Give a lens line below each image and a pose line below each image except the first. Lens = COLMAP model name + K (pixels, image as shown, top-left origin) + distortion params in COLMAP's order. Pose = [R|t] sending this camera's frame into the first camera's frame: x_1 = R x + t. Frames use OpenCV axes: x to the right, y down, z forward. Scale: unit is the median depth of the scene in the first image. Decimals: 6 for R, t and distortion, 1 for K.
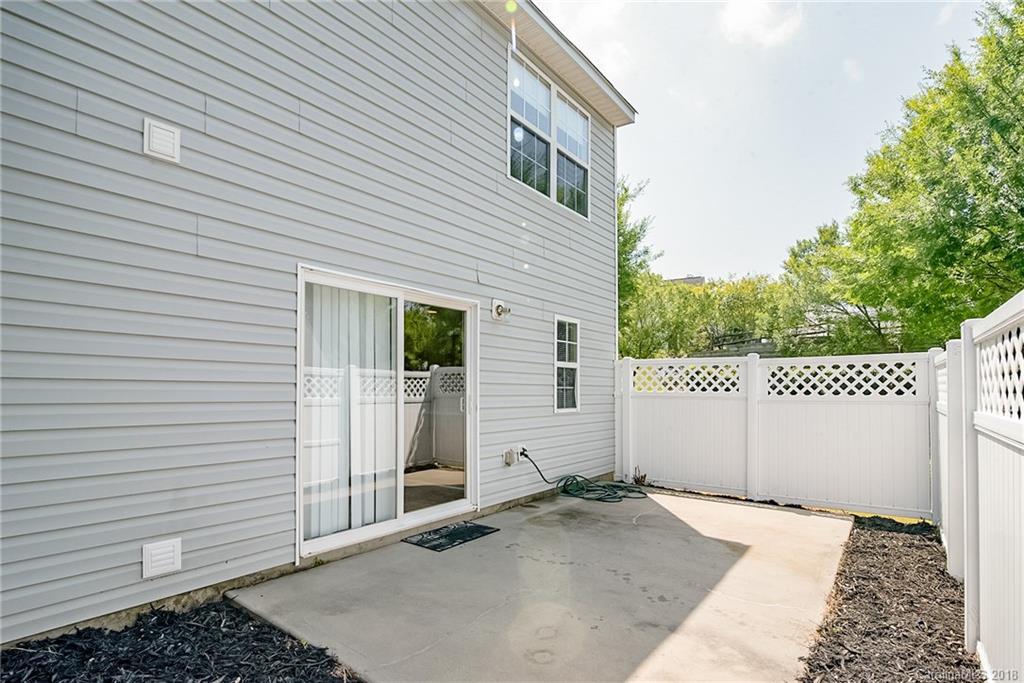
lens RADIAL K [[489.8, 0, 506.2], [0, 489.8, 342.2], [0, 0, 1]] dist [-0.014046, -0.000089]
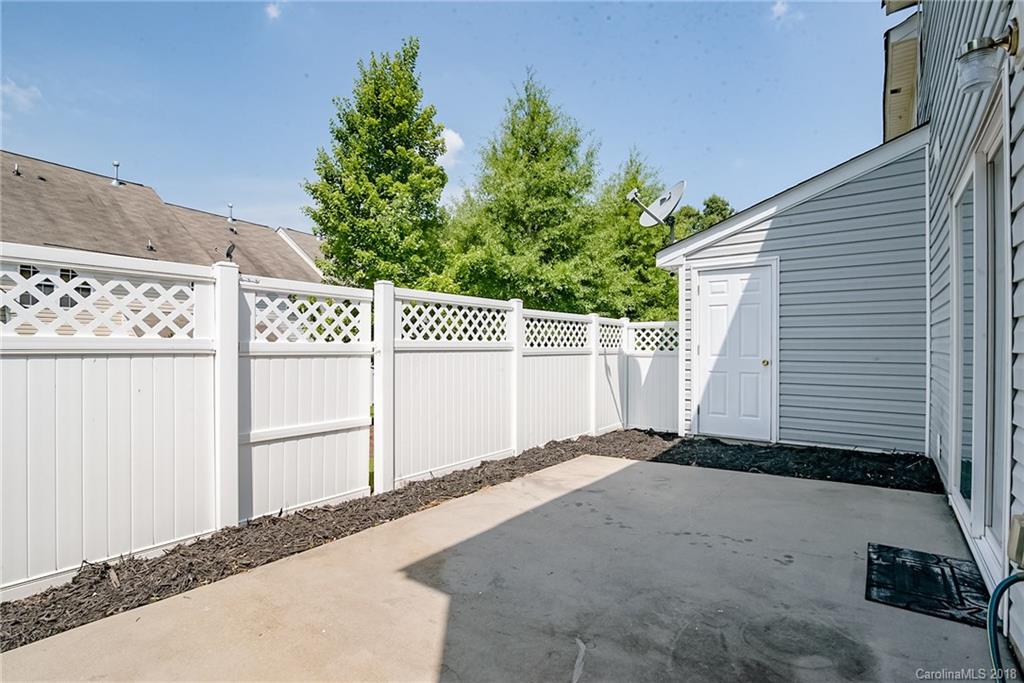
lens RADIAL K [[489.8, 0, 506.2], [0, 489.8, 342.2], [0, 0, 1]] dist [-0.014046, -0.000089]
pose [[-0.999929, -0.001765, -0.011813, 0.374759], [-0.000547, 0.994749, -0.102345, 0.197519], [0.011932, -0.102331, -0.994679, 1.616355]]
